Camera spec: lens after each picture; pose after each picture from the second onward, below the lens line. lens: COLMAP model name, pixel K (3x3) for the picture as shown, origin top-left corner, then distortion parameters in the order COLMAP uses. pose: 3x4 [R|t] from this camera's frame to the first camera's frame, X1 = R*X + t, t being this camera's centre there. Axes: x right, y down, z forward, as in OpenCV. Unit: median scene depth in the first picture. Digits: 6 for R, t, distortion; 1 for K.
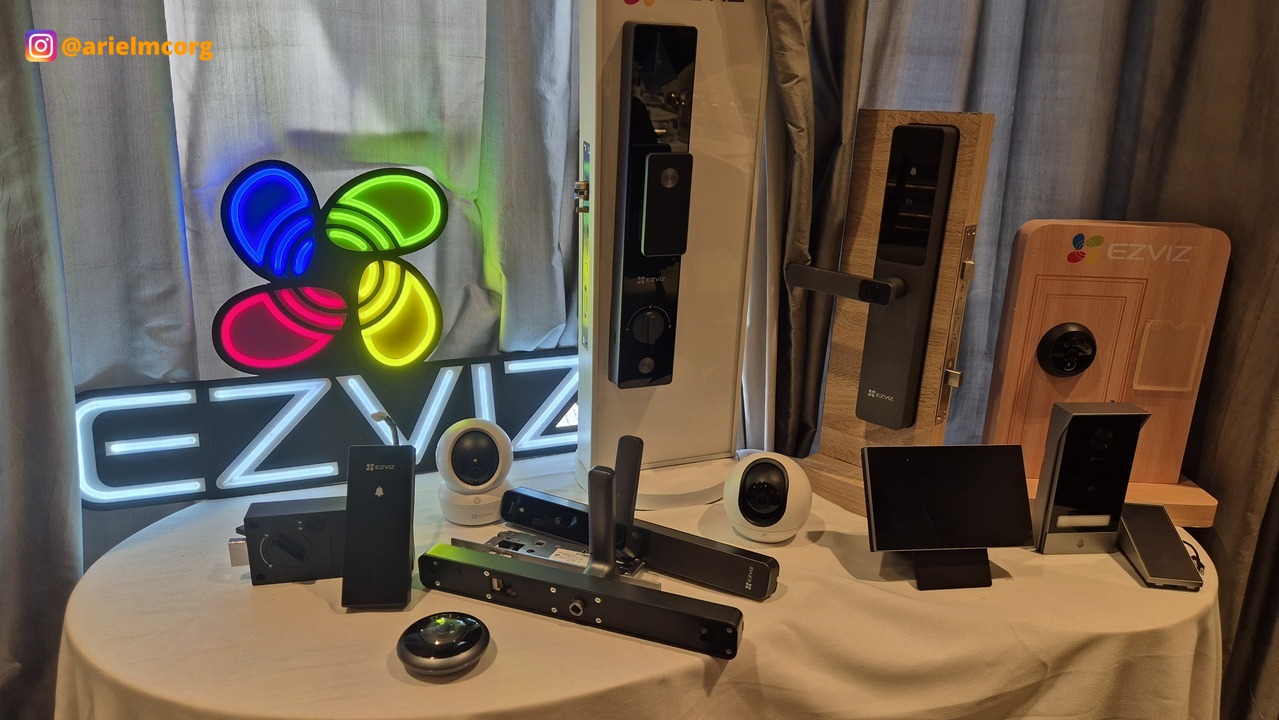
lens RADIAL K [[897.2, 0, 658.5], [0, 897.2, 360.5], [0, 0, 1]] dist [0.061585, -0.085738]
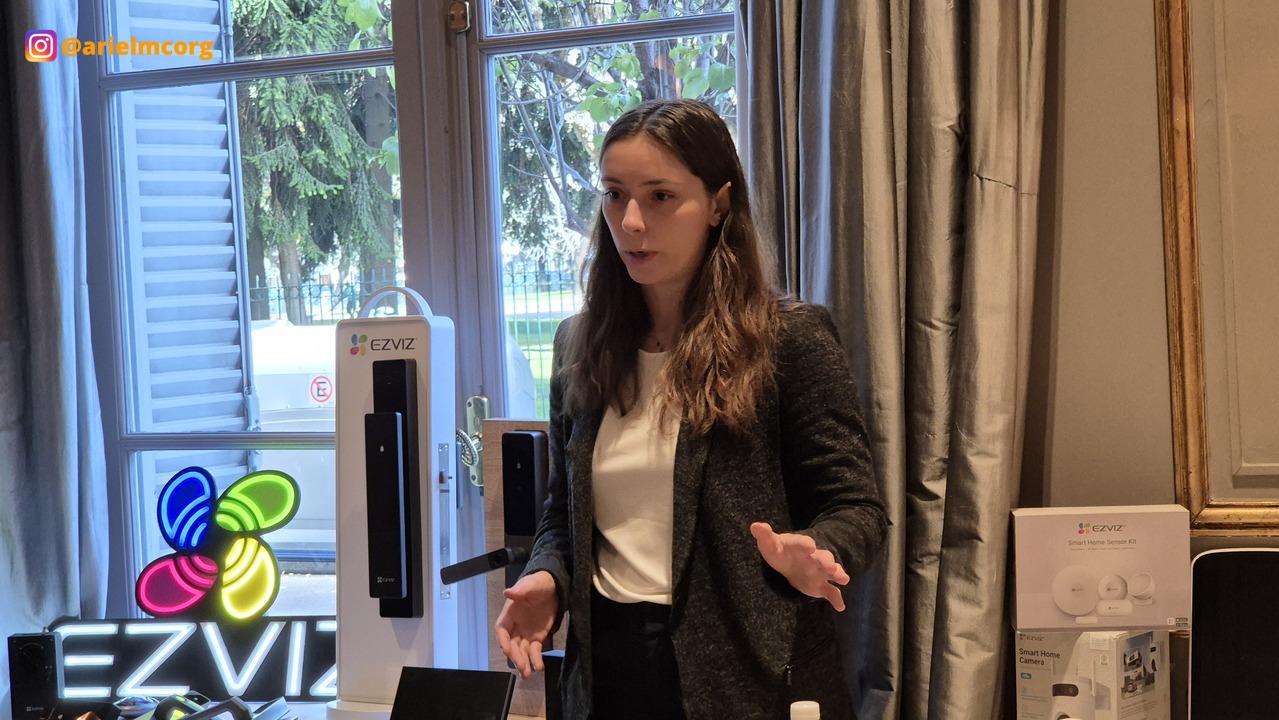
lens RADIAL K [[2685.2, 0, 639.5], [0, 2685.2, 360.0], [0, 0, 1]] dist [0.291549, -0.480807]
pose [[0.761648, -0.041395, -0.646668, 2.941886], [-0.123870, 0.970253, -0.208003, 0.422853], [0.636041, 0.238528, 0.733864, -1.745895]]
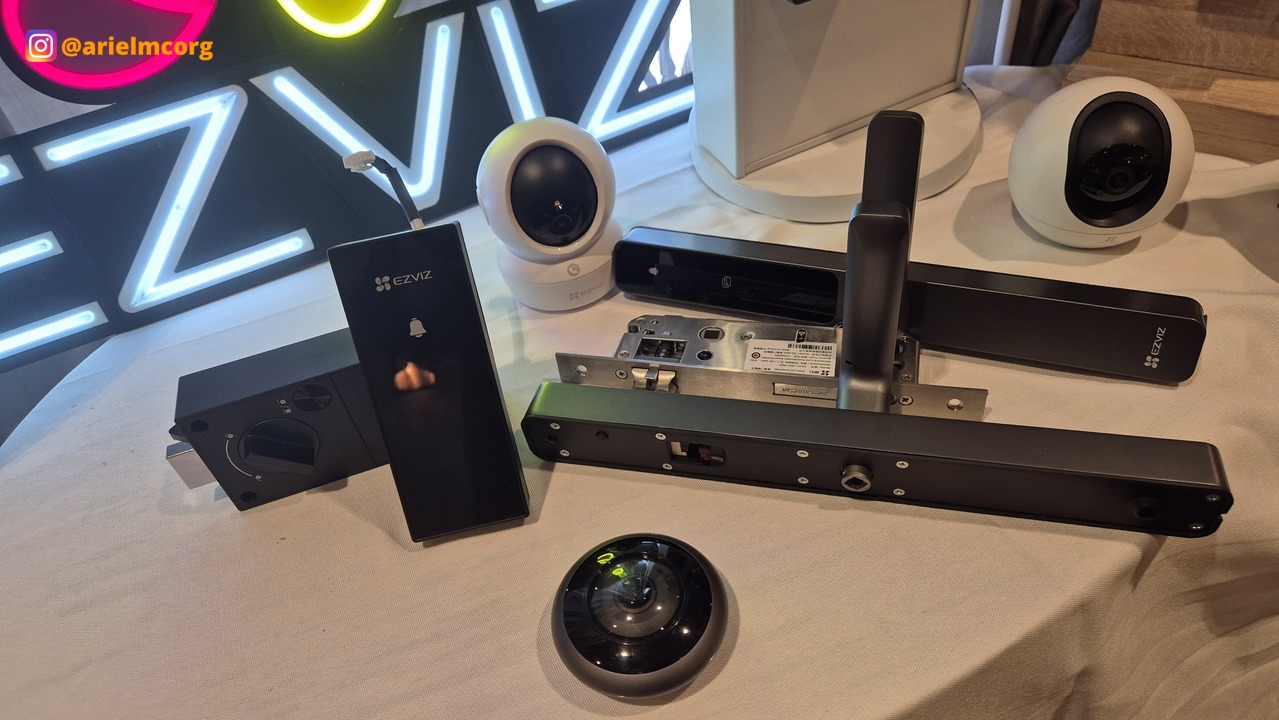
lens RADIAL K [[873.6, 0, 624.0], [0, 873.6, 372.3], [0, 0, 1]] dist [0.066994, -0.069825]
pose [[0.983363, -0.175485, -0.046916, -0.149534], [0.178391, 0.884264, 0.431571, -0.016865], [-0.034248, -0.432760, 0.900858, 0.460923]]
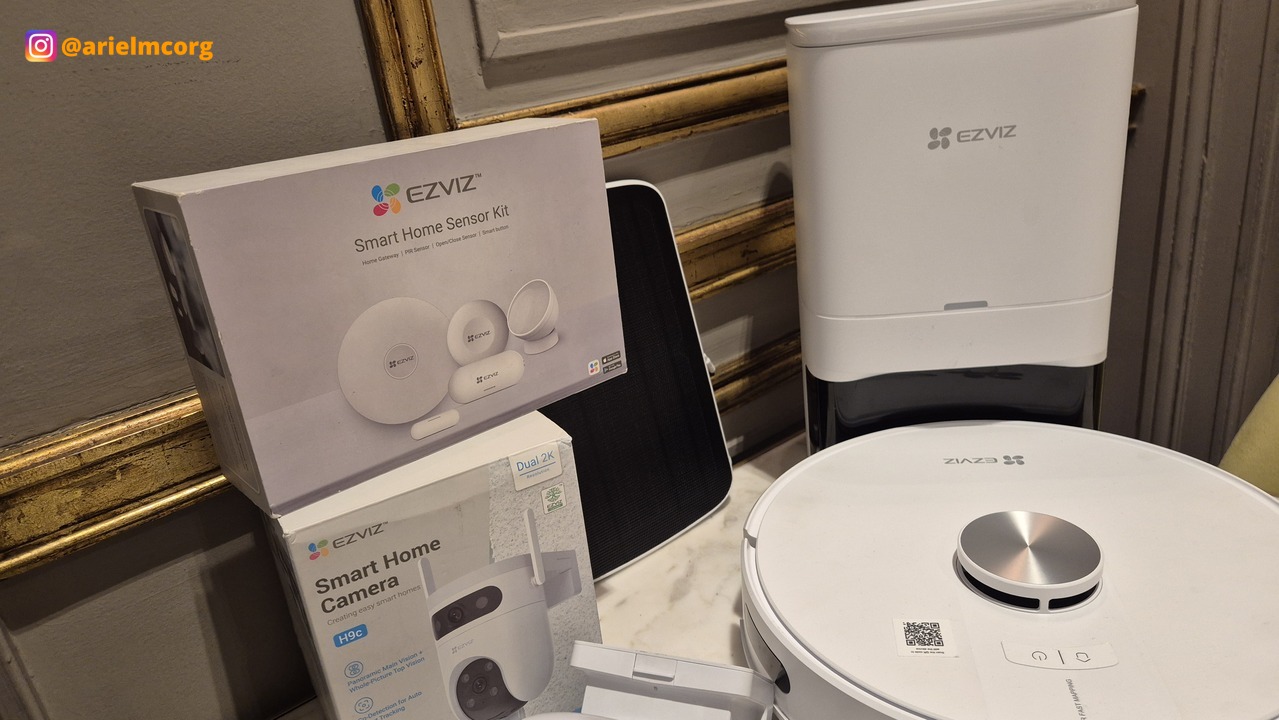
lens RADIAL K [[819.1, 0, 665.3], [0, 819.1, 358.8], [0, 0, 1]] dist [0.037672, -0.054891]
pose [[0.867989, -0.304760, 0.392066, 1.080673], [0.279152, 0.952424, 0.122323, -0.096913], [-0.410692, 0.003271, 0.911768, 0.784906]]
